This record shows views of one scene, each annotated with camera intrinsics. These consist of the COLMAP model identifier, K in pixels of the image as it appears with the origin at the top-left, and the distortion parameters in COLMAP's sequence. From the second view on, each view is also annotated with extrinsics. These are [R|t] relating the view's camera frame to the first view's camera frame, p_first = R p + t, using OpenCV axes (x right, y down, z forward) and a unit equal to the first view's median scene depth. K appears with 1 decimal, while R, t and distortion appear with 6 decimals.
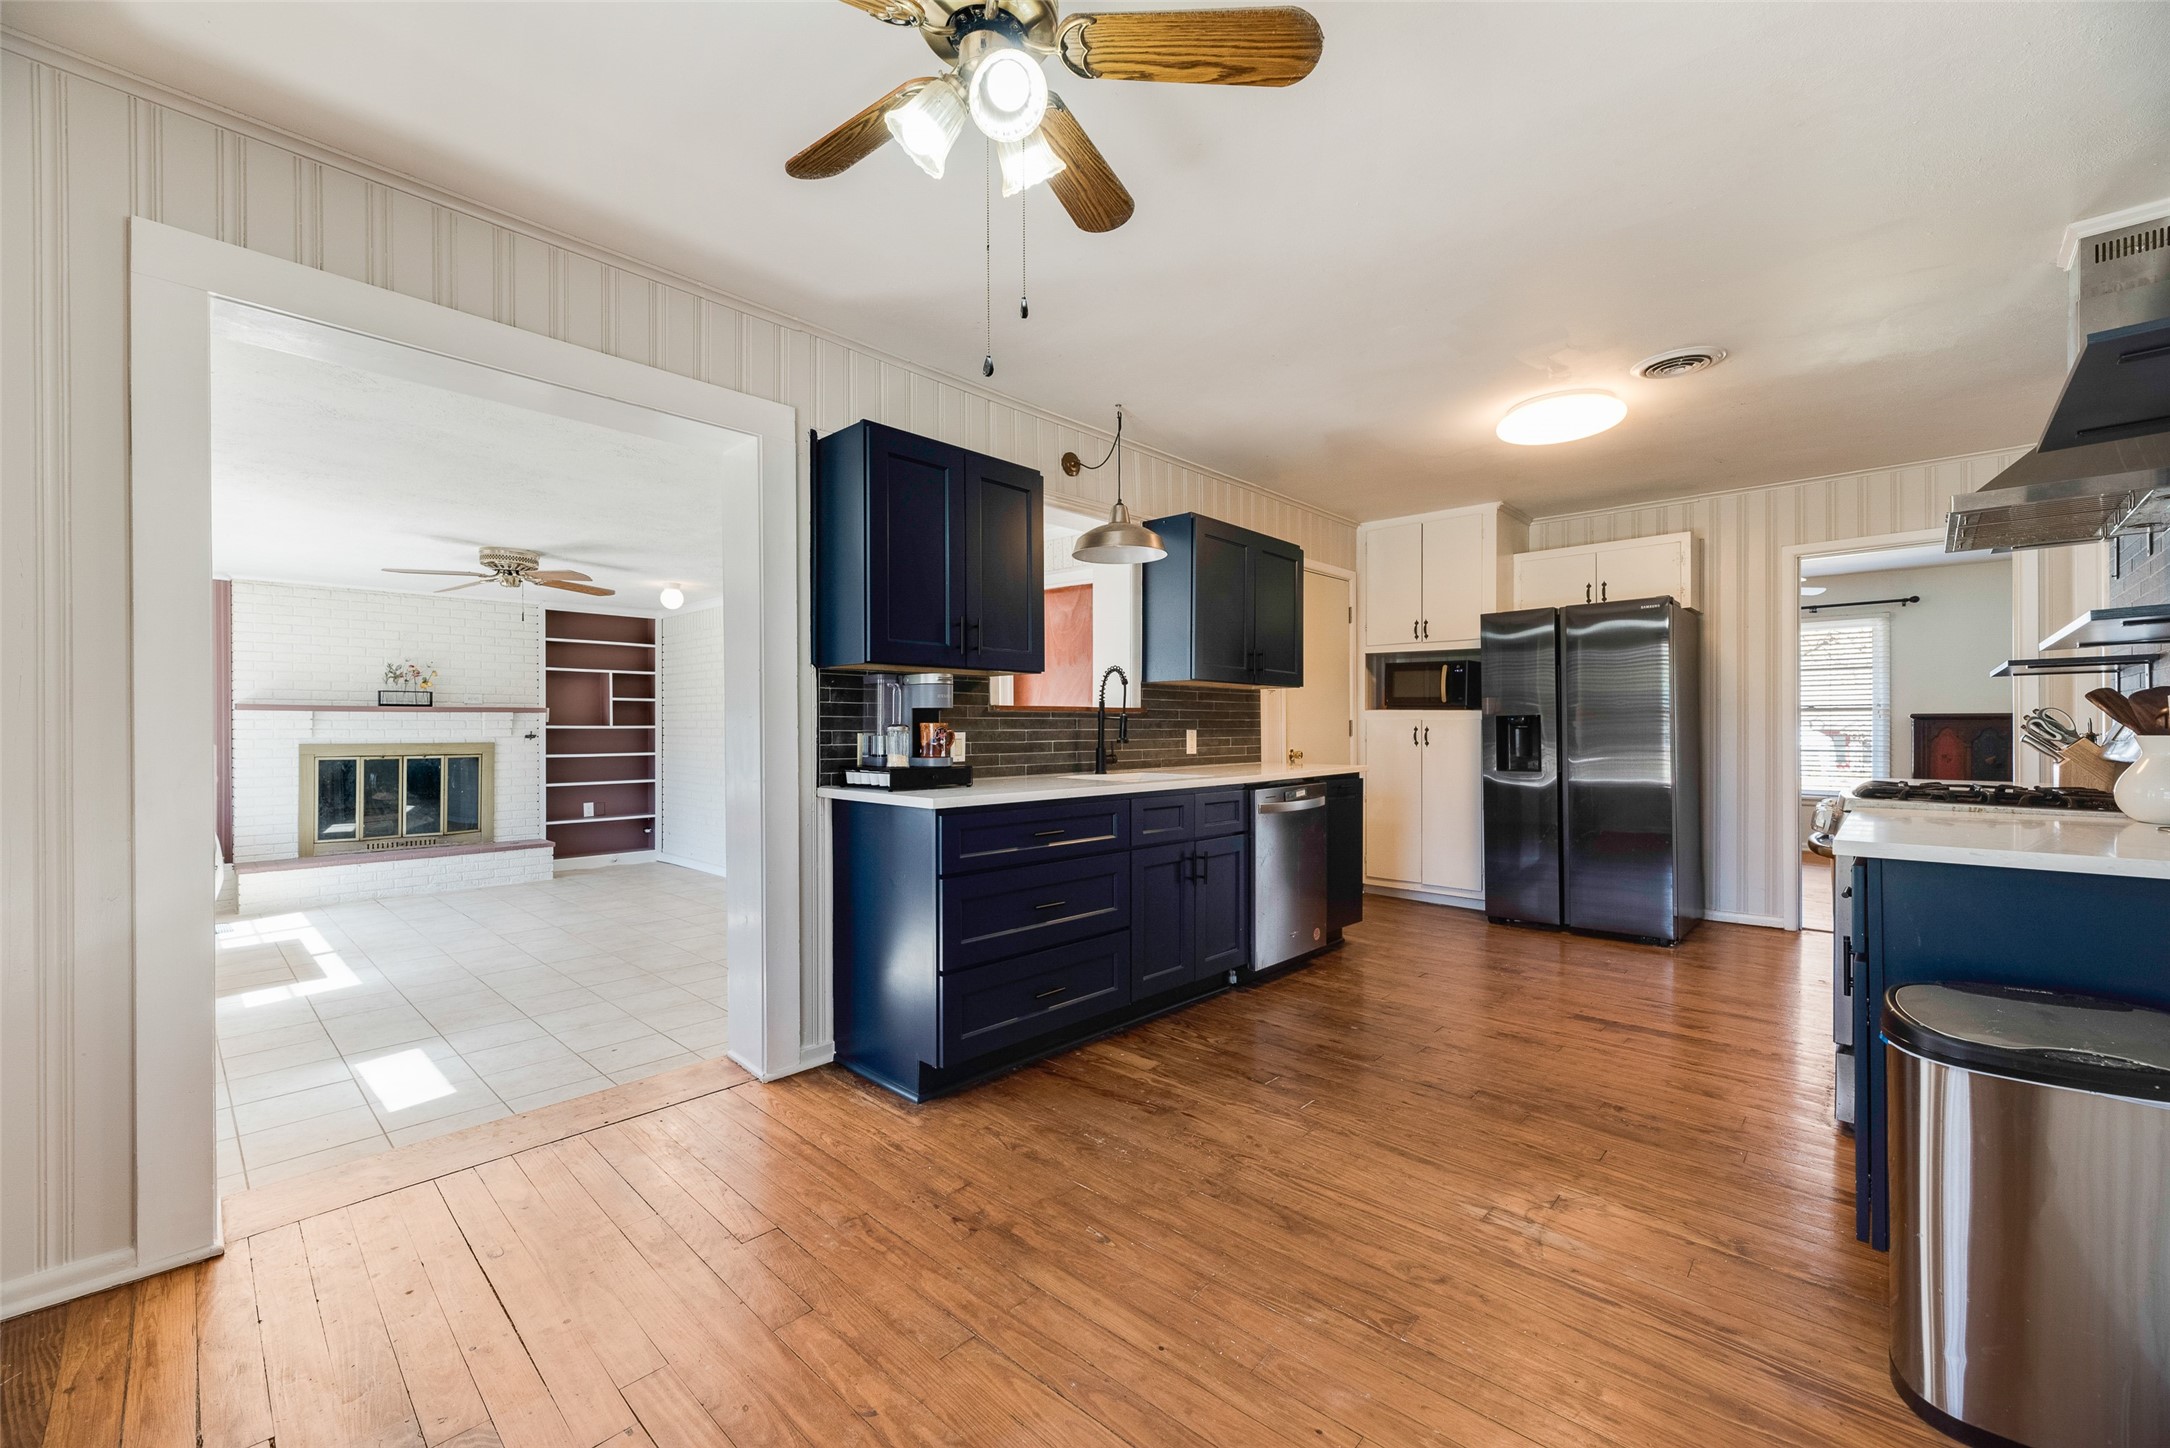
lens RADIAL K [[876.7, 0, 1086.4], [0, 876.7, 726.2], [0, 0, 1]] dist [0.004134, -0.000321]
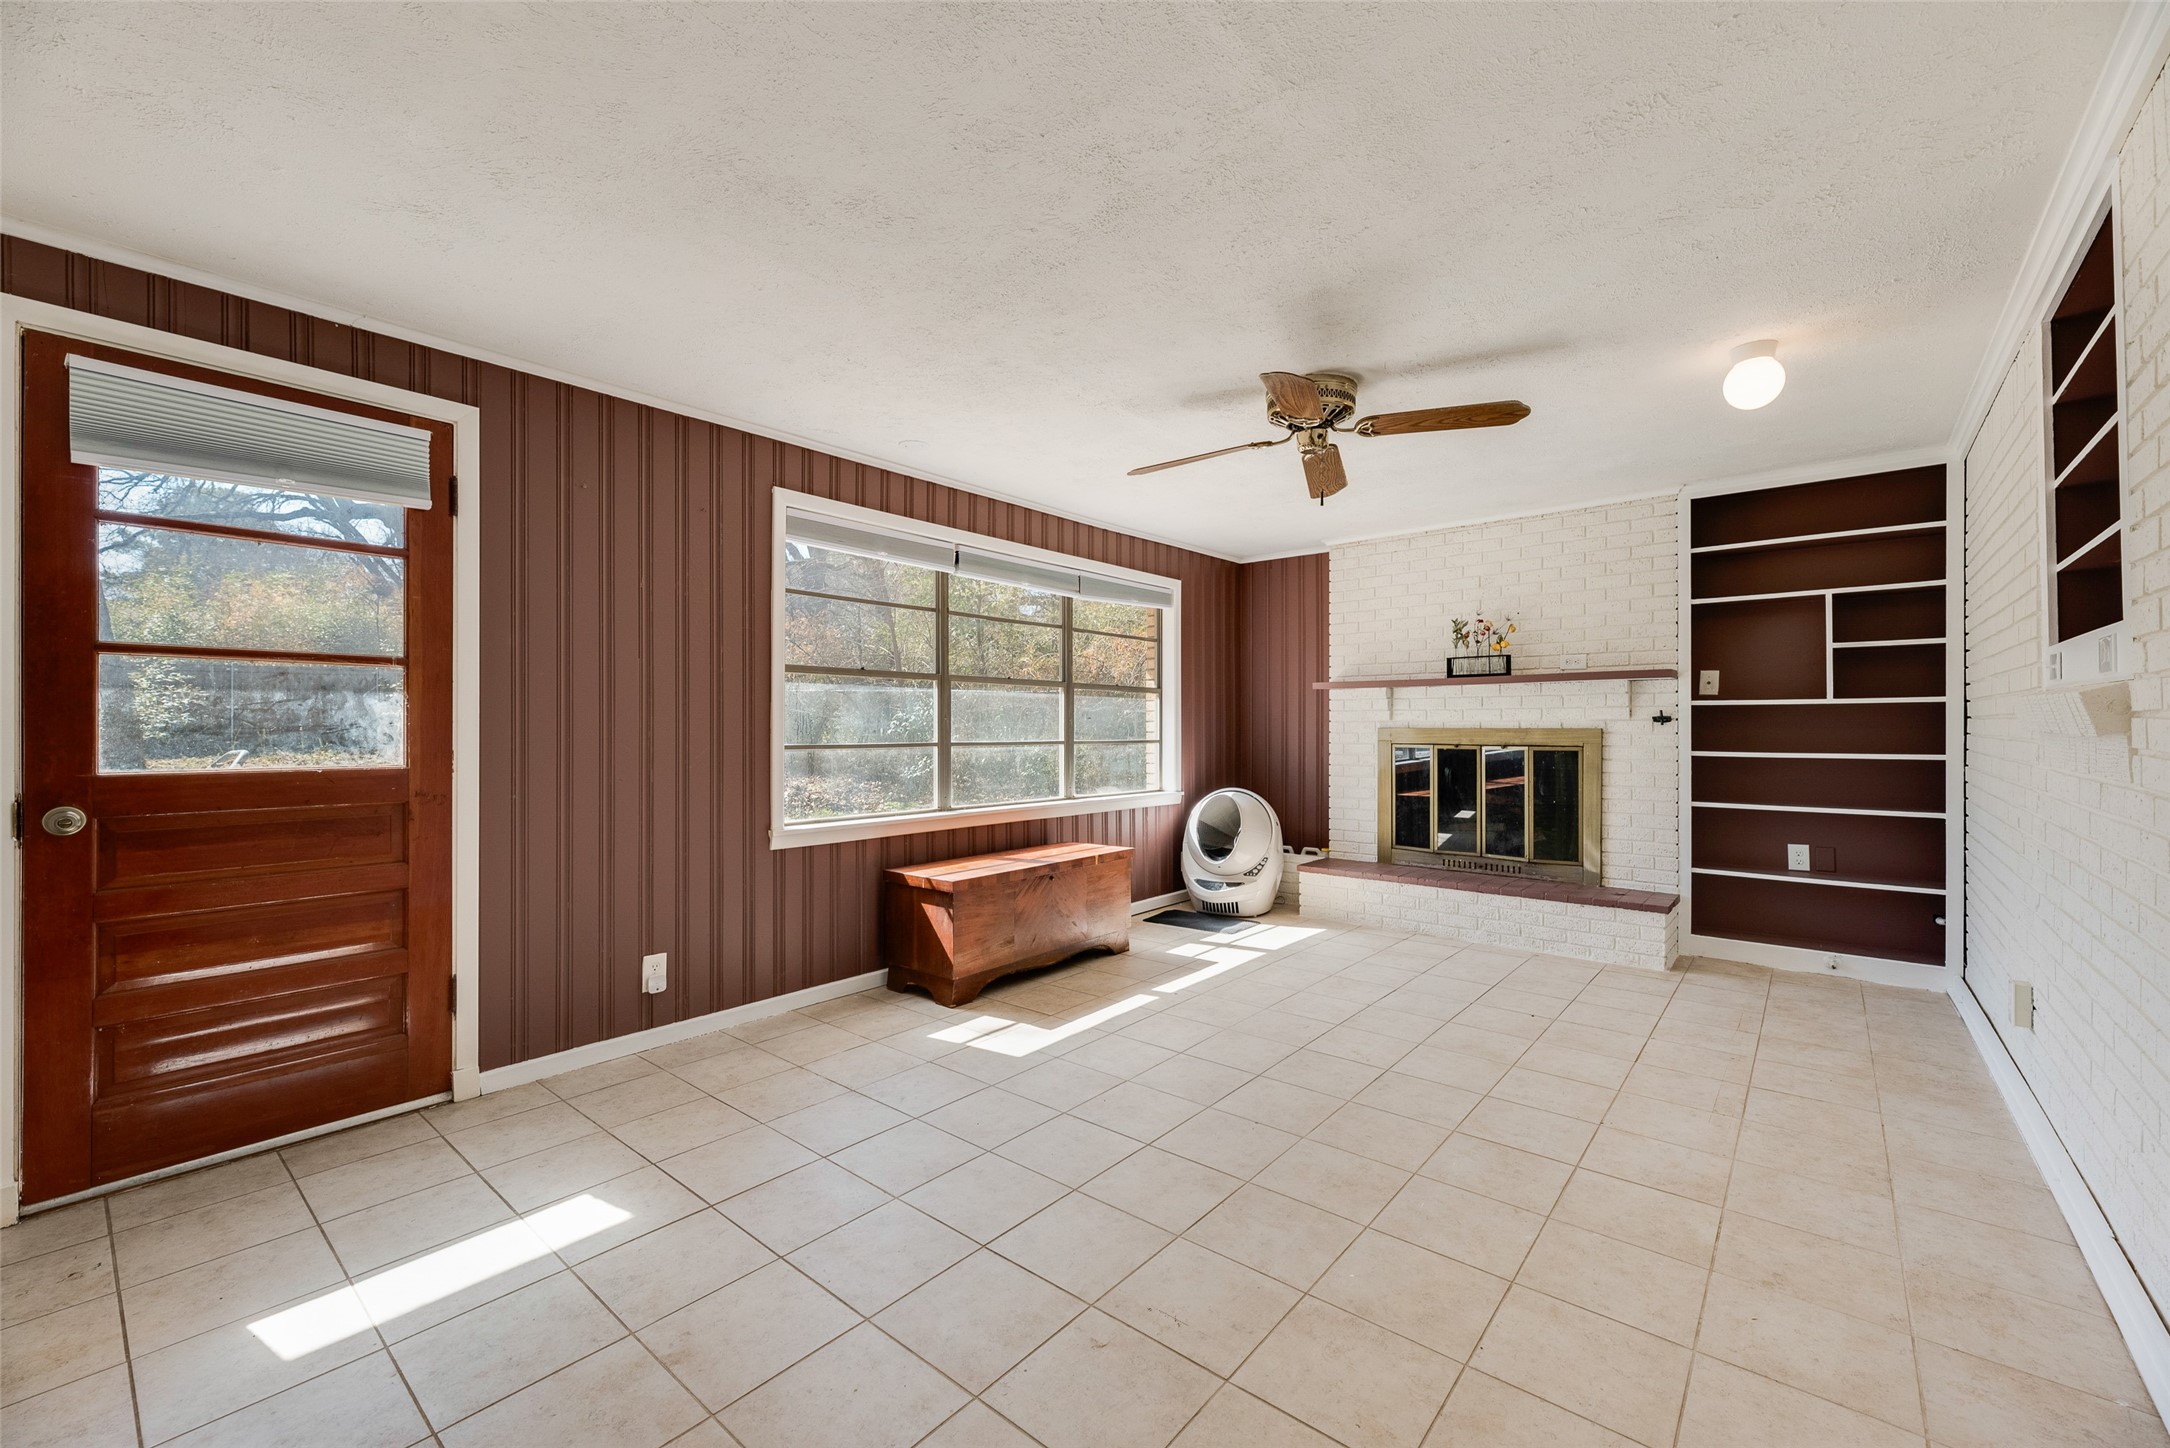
lens RADIAL K [[876.7, 0, 1077.2], [0, 876.7, 719.3], [0, 0, 1]] dist [0.004134, -0.000321]
pose [[0.058629, -0.005984, -0.998262, -0.065650], [0.001402, 0.999982, -0.005912, 0.014795], [0.998279, -0.001053, 0.058636, 0.576734]]
